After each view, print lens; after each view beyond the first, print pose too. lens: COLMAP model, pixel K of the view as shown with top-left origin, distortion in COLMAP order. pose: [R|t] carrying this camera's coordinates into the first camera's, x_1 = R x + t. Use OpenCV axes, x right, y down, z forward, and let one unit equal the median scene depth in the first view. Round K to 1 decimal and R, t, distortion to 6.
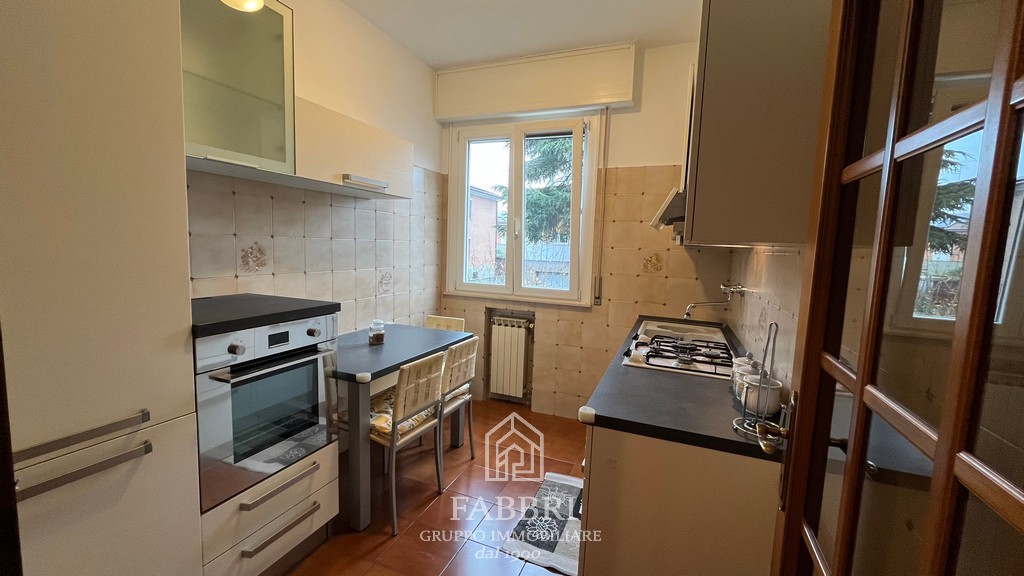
lens RADIAL K [[416.7, 0, 509.8], [0, 416.7, 286.2], [0, 0, 1]] dist [-0.000763, -0.000413]
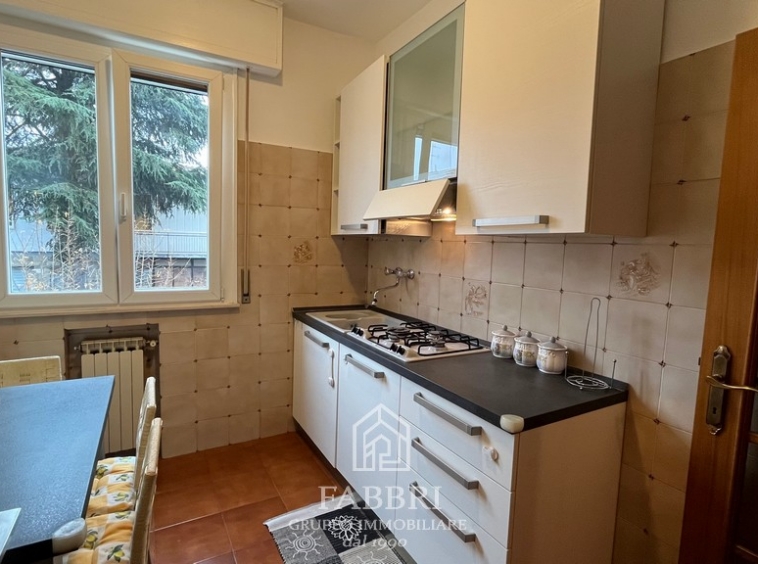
lens RADIAL K [[409.2, 0, 375.5], [0, 409.2, 279.8], [0, 0, 1]] dist [-0.001549, -0.000055]
pose [[0.613157, -0.084321, 0.785448, -0.278558], [0.067777, 0.996236, 0.054040, -0.029564], [-0.787048, 0.020100, 0.616564, 0.279748]]
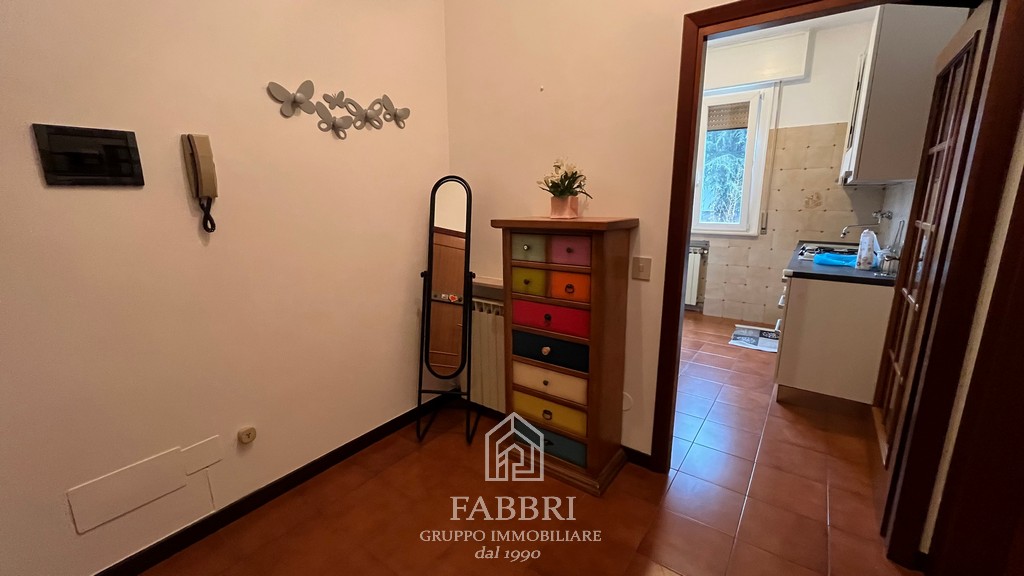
lens RADIAL K [[416.7, 0, 509.8], [0, 416.7, 286.2], [0, 0, 1]] dist [-0.000763, -0.000413]
pose [[0.969943, 0.009929, -0.243130, -0.254148], [0.015678, 0.994541, 0.103160, 0.060837], [0.242827, -0.103871, 0.964492, -0.510387]]
